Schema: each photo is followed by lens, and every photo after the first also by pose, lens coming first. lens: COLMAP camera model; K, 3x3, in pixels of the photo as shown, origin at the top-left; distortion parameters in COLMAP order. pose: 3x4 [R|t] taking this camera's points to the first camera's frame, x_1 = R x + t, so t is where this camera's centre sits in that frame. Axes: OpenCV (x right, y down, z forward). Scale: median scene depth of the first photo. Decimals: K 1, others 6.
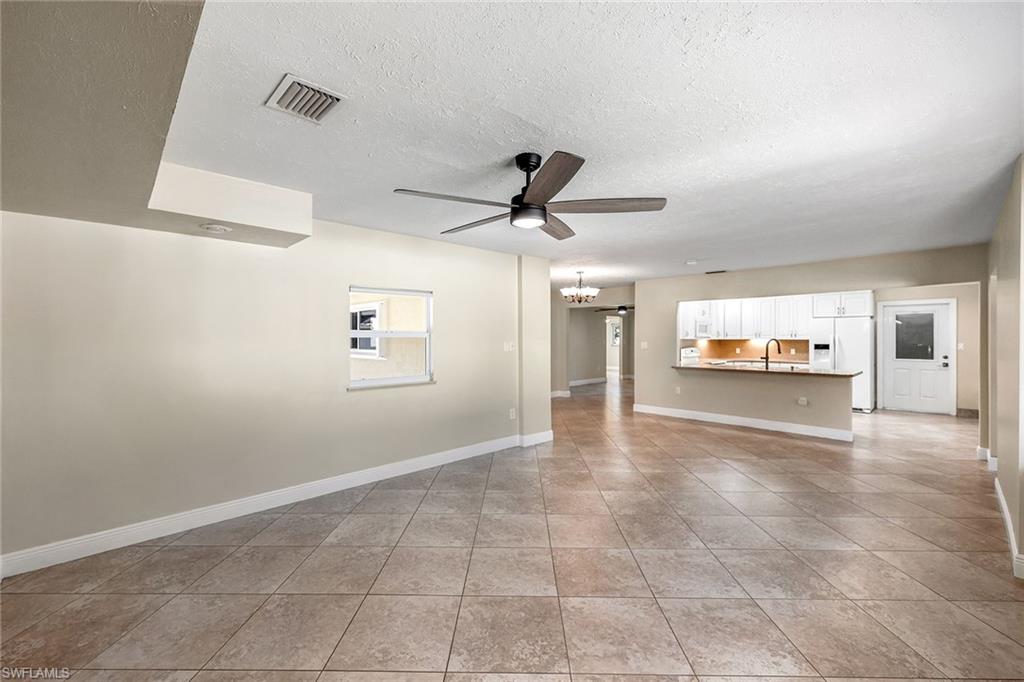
lens RADIAL K [[426.5, 0, 520.6], [0, 426.5, 342.7], [0, 0, 1]] dist [-0.002818, 0.000316]
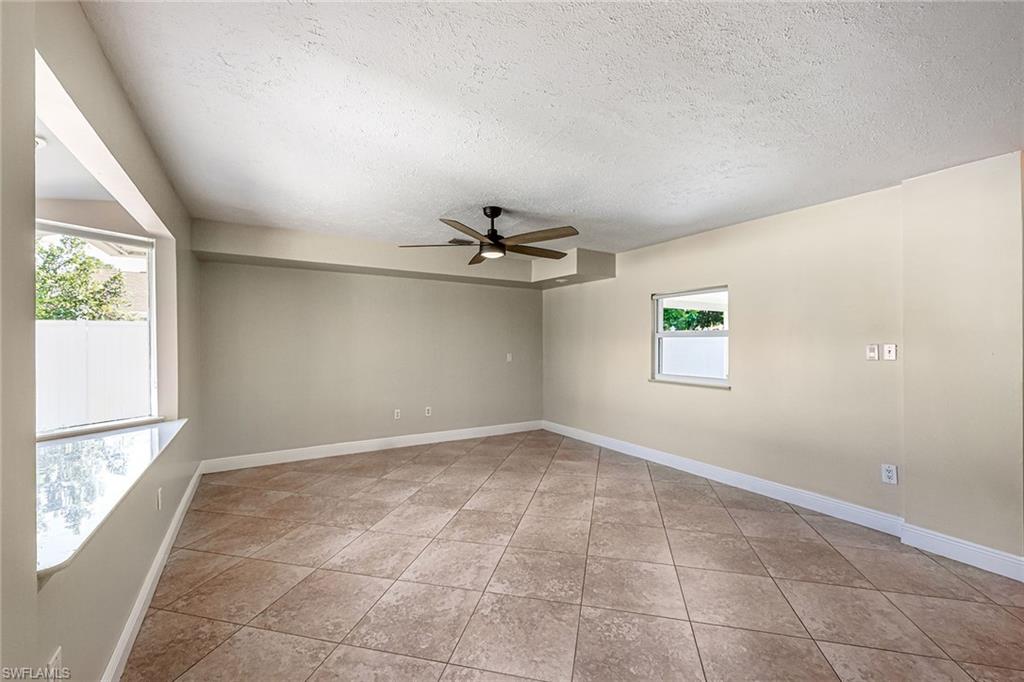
lens RADIAL K [[426.5, 0, 510.5], [0, 426.5, 348.6], [0, 0, 1]] dist [-0.002818, 0.000316]
pose [[-0.240221, 0.021417, -0.970482, 1.230332], [-0.012012, 0.999614, 0.025033, -0.013504], [0.970644, 0.017671, -0.239871, 1.244187]]
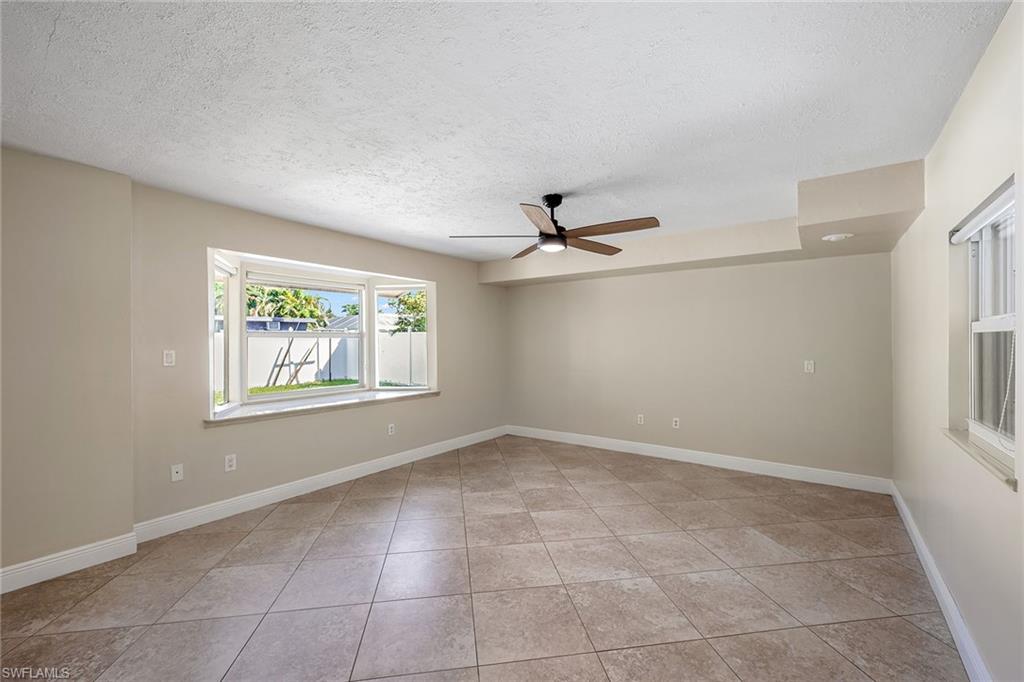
lens RADIAL K [[426.5, 0, 504.4], [0, 426.5, 339.0], [0, 0, 1]] dist [-0.002818, 0.000316]
pose [[-0.991901, 0.007928, -0.126763, 0.292712], [0.007265, 0.999957, 0.005697, -0.018684], [0.126803, 0.004730, -0.991917, 2.016003]]
